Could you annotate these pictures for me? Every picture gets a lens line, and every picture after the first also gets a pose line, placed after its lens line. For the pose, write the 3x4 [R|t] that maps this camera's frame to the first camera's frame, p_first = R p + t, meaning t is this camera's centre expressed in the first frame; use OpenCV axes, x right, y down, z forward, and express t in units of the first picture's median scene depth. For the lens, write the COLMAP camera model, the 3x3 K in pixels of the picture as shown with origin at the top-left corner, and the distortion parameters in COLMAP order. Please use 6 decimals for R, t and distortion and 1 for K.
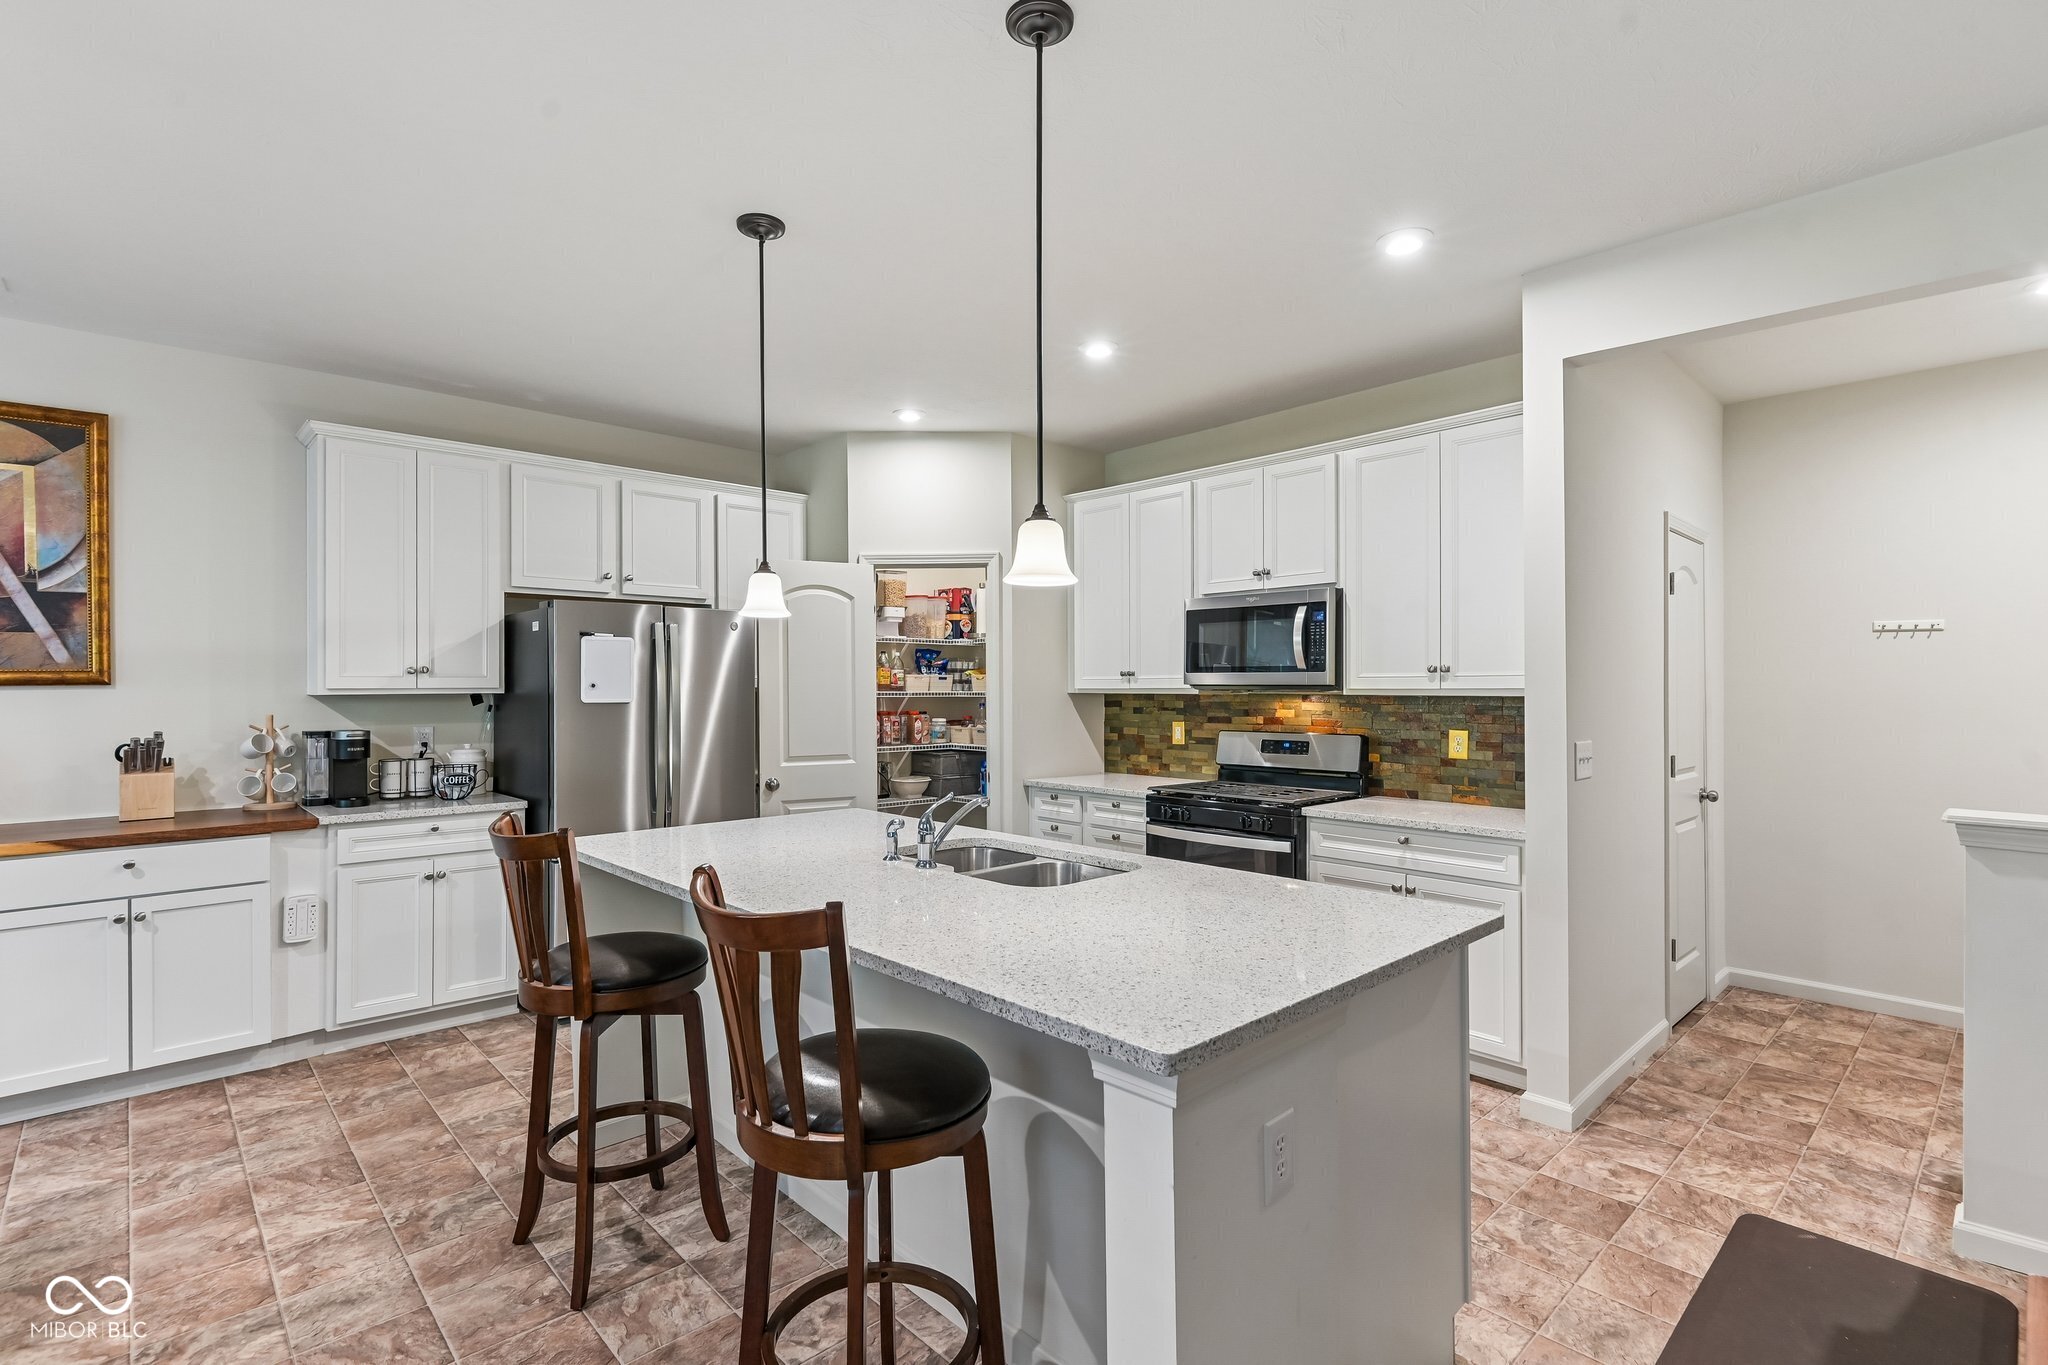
lens RADIAL K [[952.8, 0, 1004.6], [0, 952.8, 683.7], [0, 0, 1]] dist [0.006167, -0.003837]
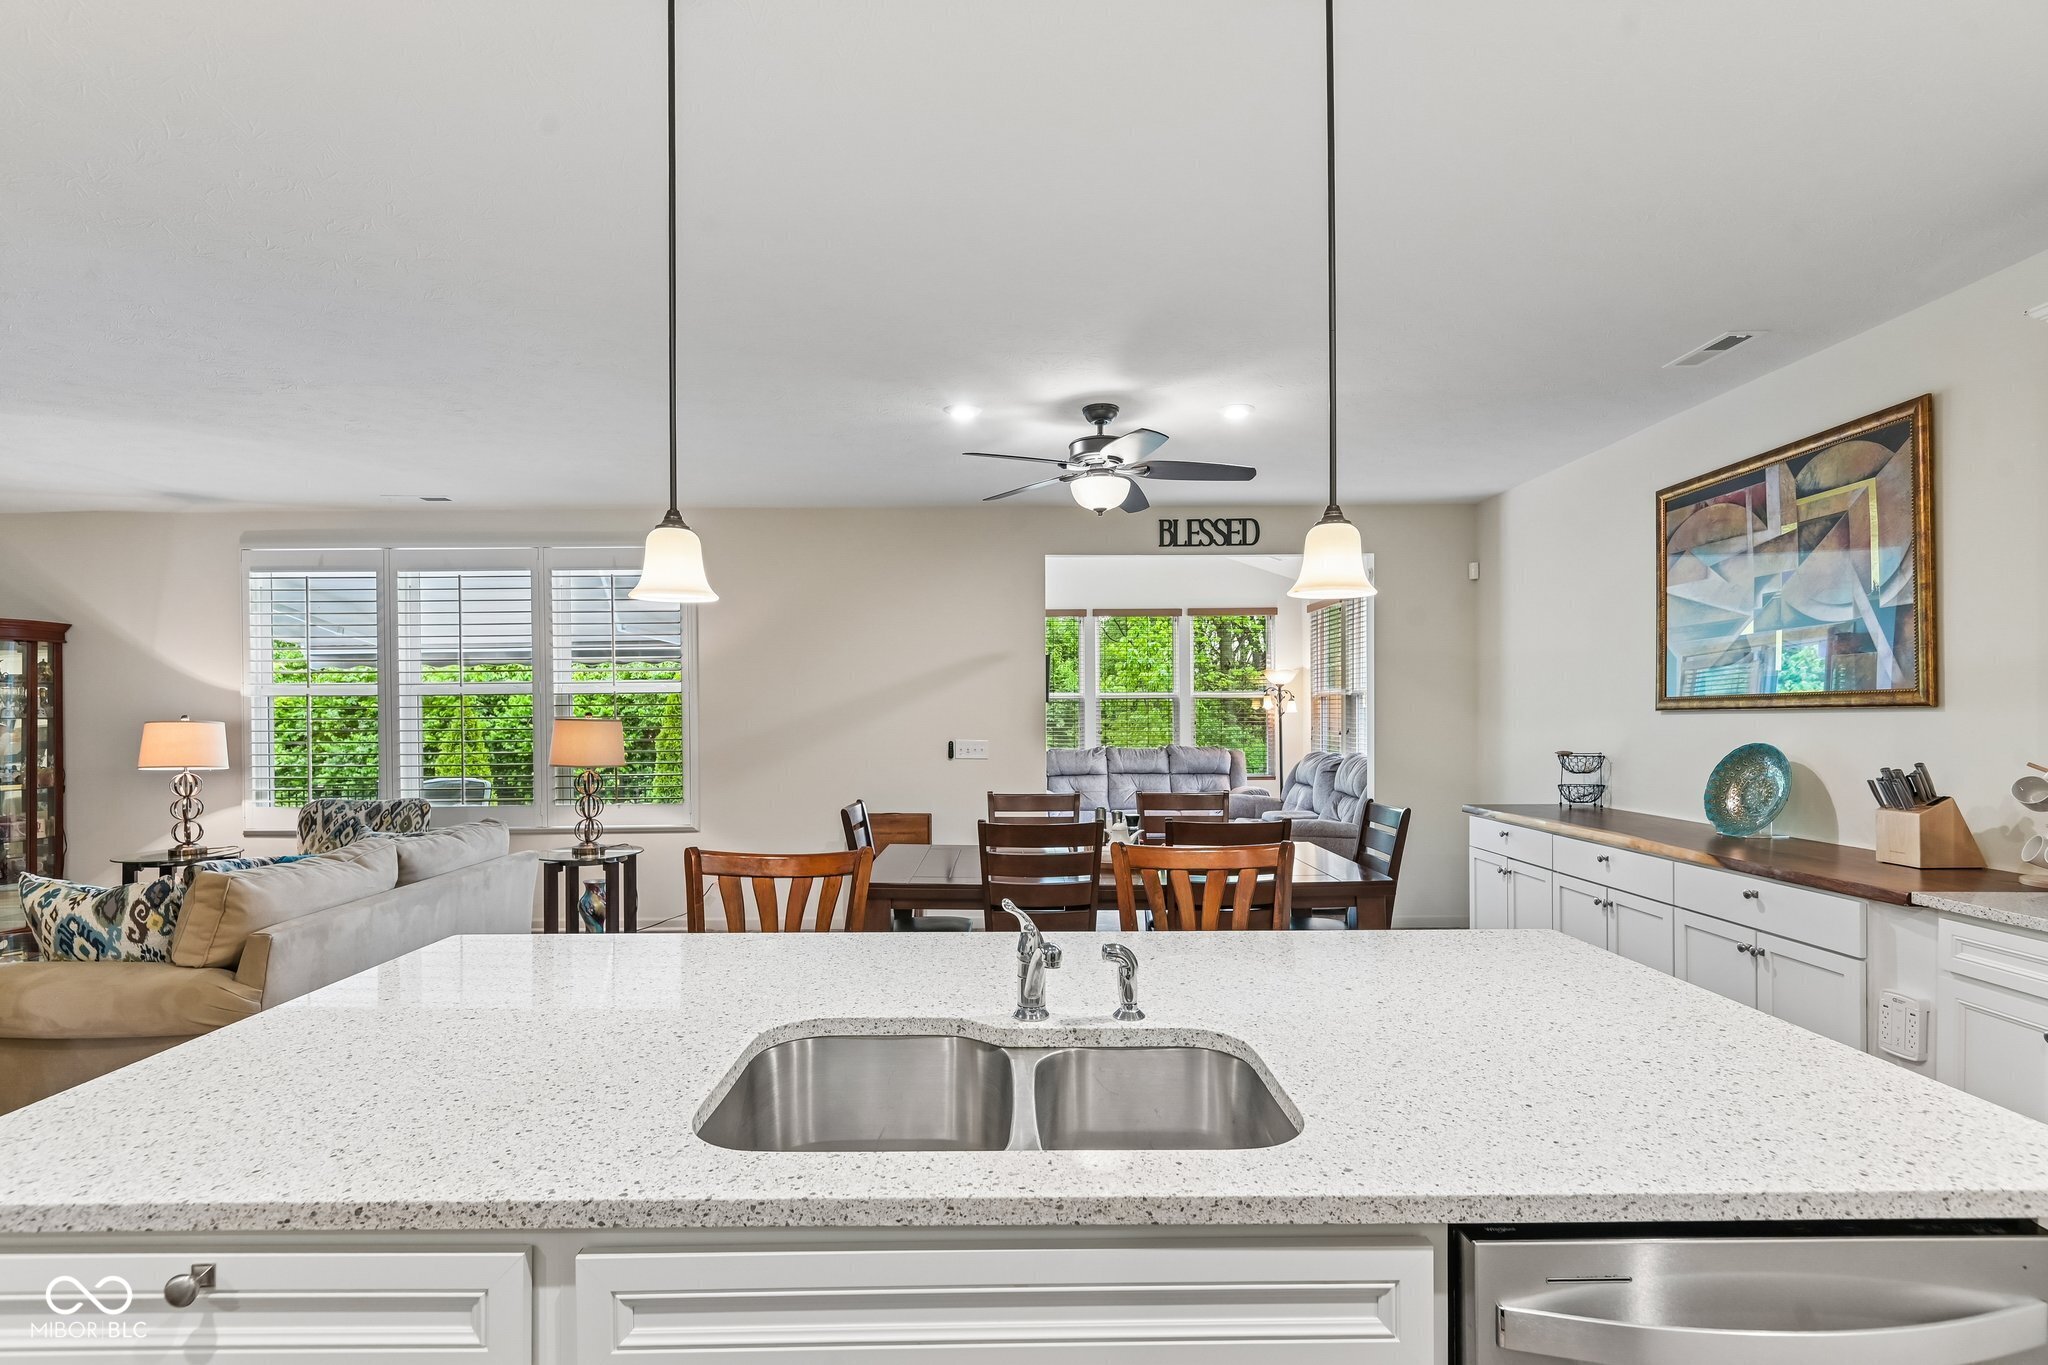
lens RADIAL K [[952.8, 0, 1019.2], [0, 952.8, 712.4], [0, 0, 1]] dist [0.006167, -0.003837]
pose [[-0.667124, 0.003934, -0.744936, 0.238418], [0.004769, 0.999988, 0.001010, 0.001590], [0.744931, -0.002879, -0.667135, 0.901823]]
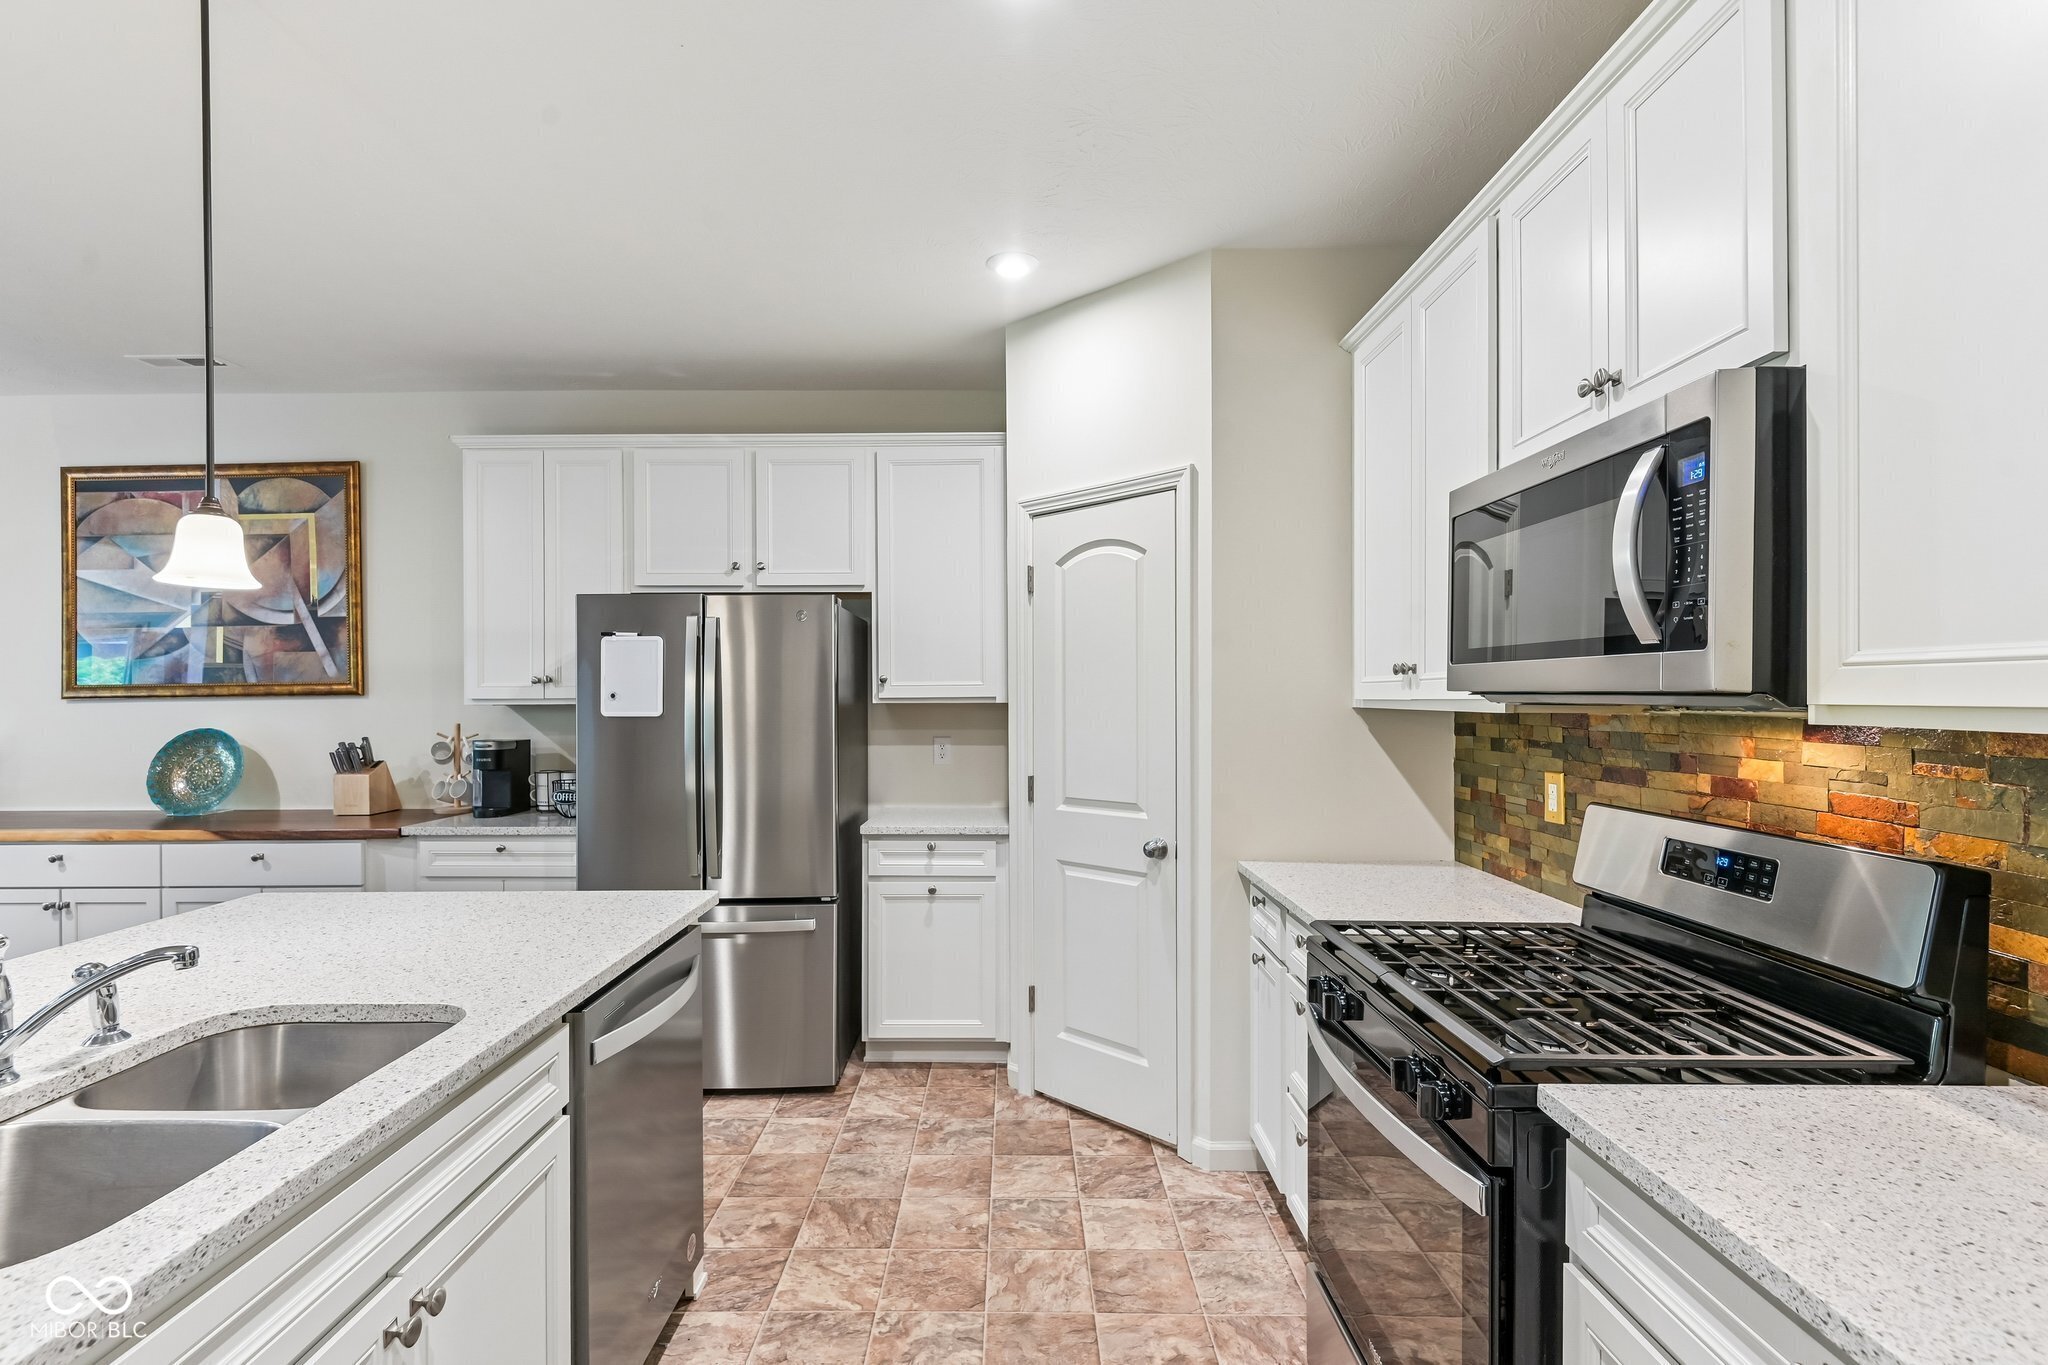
lens RADIAL K [[952.8, 0, 1008.6], [0, 952.8, 693.4], [0, 0, 1]] dist [0.006167, -0.003837]
pose [[0.730726, -0.002010, -0.682668, 0.396068], [0.004435, 0.999989, 0.001803, 0.000383], [0.682657, -0.004345, 0.730726, 0.648056]]
